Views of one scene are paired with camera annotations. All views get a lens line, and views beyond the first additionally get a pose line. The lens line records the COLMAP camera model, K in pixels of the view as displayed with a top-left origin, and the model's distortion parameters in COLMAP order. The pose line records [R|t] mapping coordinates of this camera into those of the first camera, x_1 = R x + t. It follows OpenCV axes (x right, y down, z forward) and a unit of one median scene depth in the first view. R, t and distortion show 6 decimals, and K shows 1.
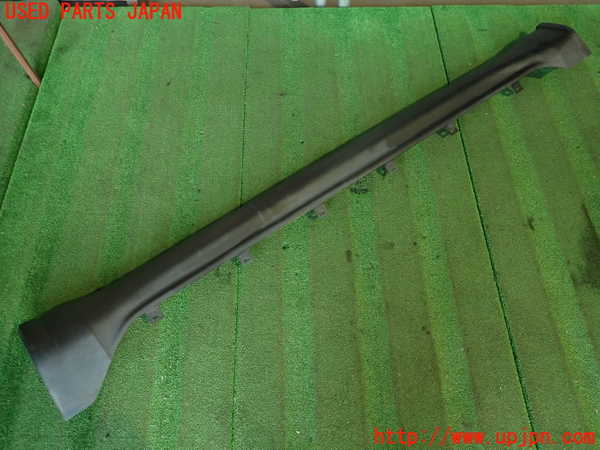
lens RADIAL K [[437.2, 0, 300.0], [0, 437.2, 225.0], [0, 0, 1]] dist [-0.002199, -0.000278]
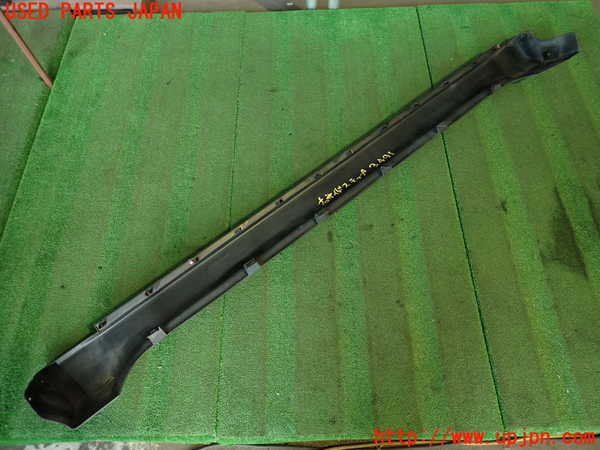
lens RADIAL K [[437.2, 0, 300.0], [0, 437.2, 225.0], [0, 0, 1]] dist [-0.002199, -0.000278]
pose [[0.999242, -0.006977, -0.038310, 0.072887], [0.006346, 0.999843, -0.016553, 0.055044], [0.038419, 0.016297, 0.999129, -0.070668]]
